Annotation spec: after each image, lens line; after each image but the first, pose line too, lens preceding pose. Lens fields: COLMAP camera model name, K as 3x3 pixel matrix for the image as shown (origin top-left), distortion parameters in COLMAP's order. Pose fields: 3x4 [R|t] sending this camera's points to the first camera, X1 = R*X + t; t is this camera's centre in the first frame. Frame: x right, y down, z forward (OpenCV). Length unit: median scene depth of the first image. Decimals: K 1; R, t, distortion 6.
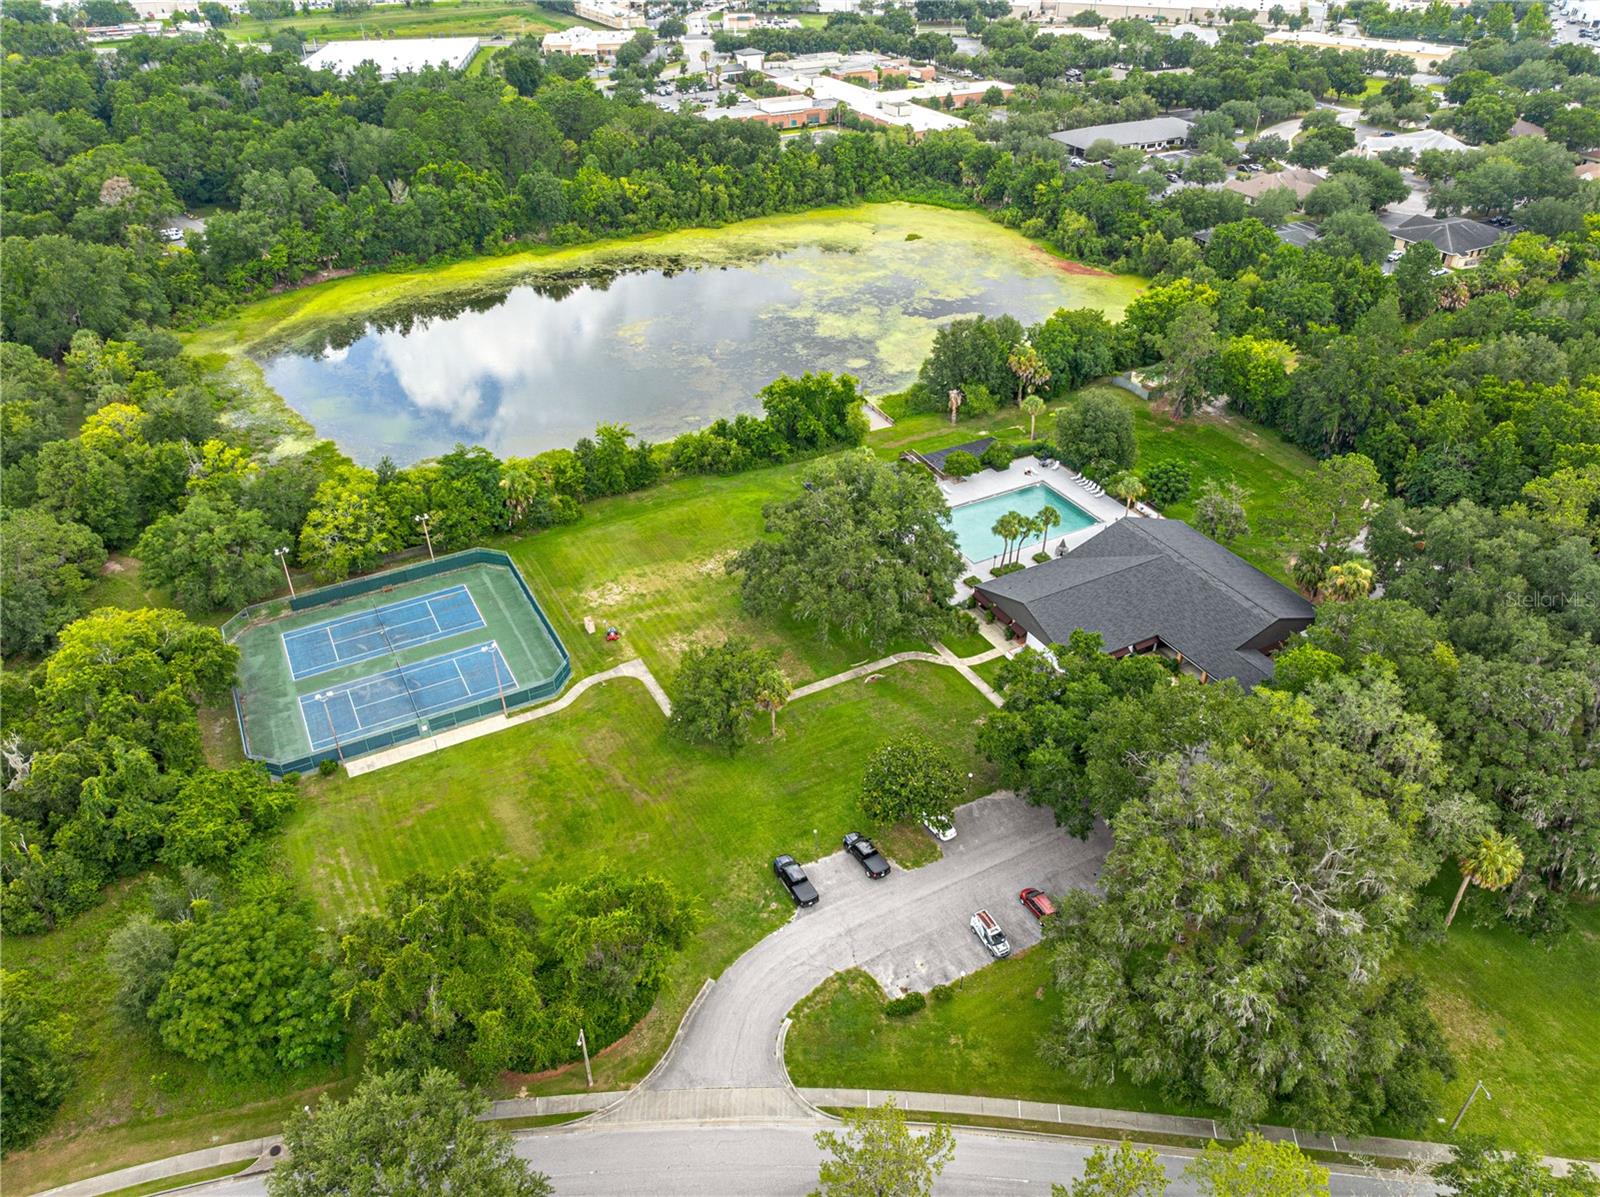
lens RADIAL K [[1124.3, 0, 800.0], [0, 1124.3, 598.5], [0, 0, 1]] dist [-0.040315, 0.003867]
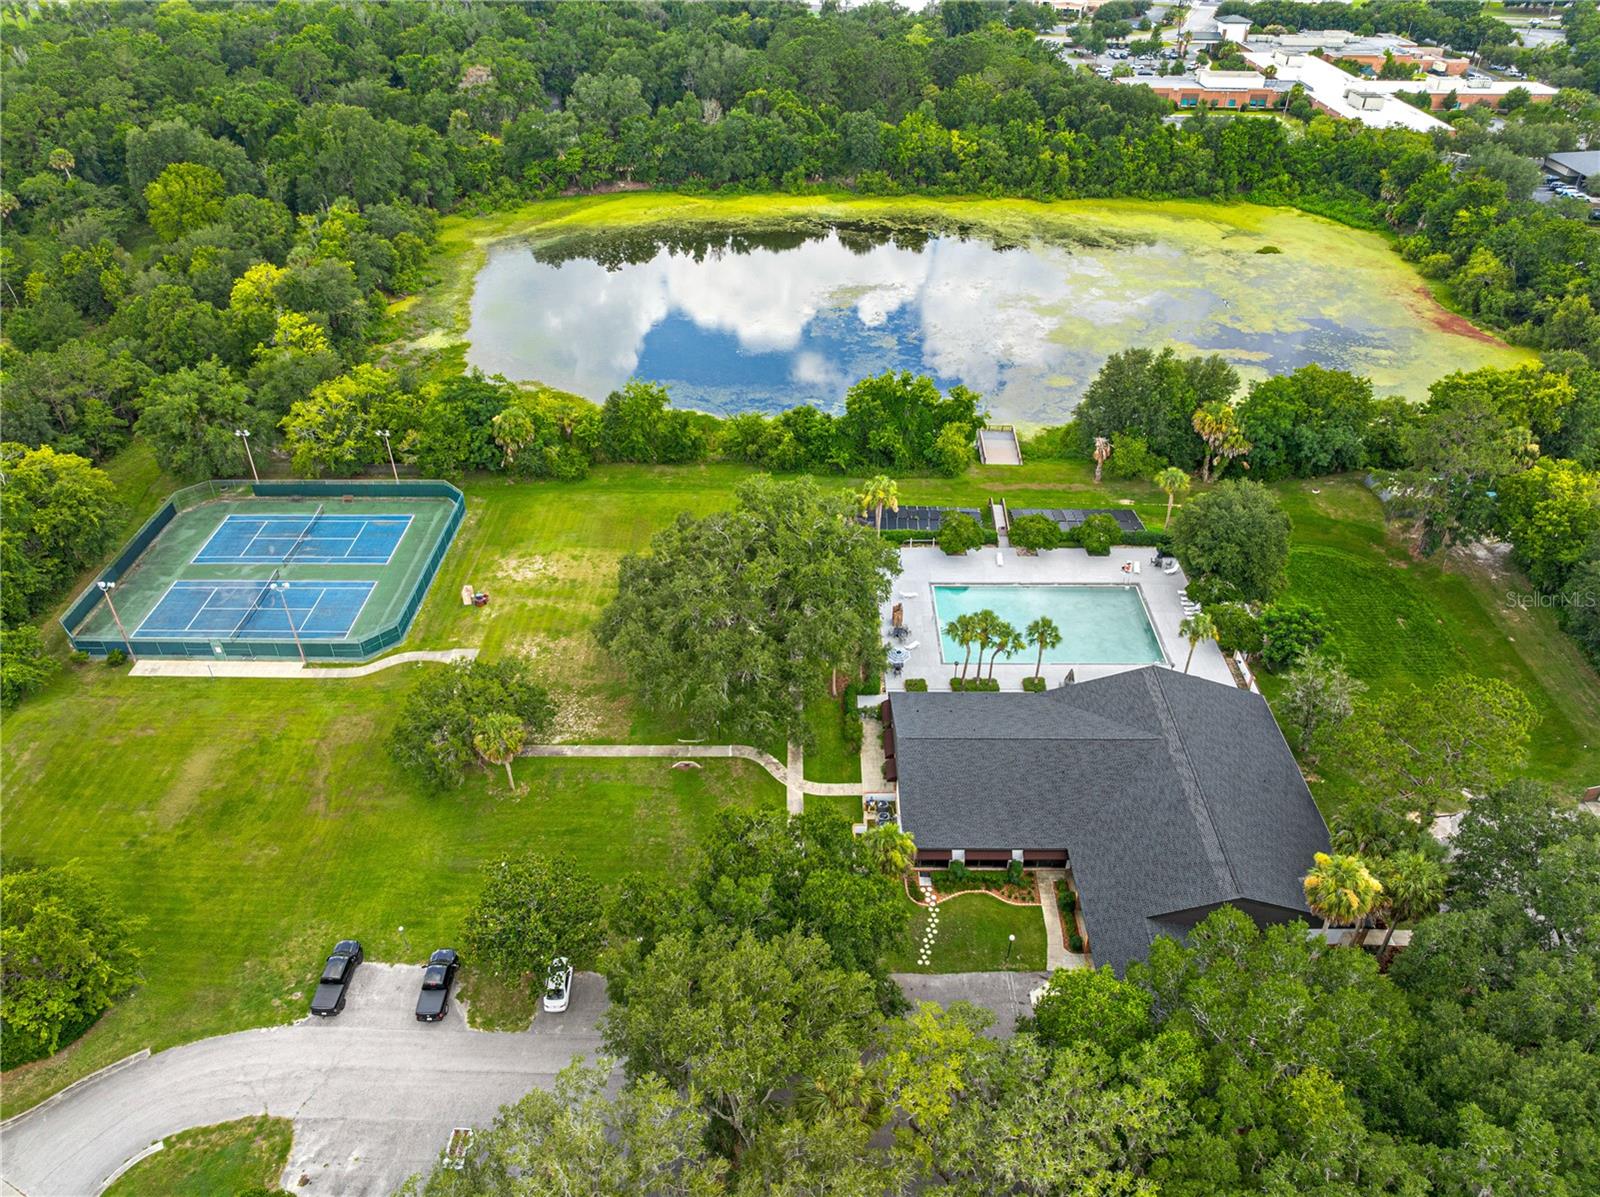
lens RADIAL K [[1124.3, 0, 800.0], [0, 1124.3, 598.5], [0, 0, 1]] dist [-0.040315, 0.003867]
pose [[0.876122, 0.283713, -0.389765, 0.207689], [-0.274983, 0.958169, 0.079346, -0.062507], [0.395973, 0.037662, 0.917490, 0.167030]]
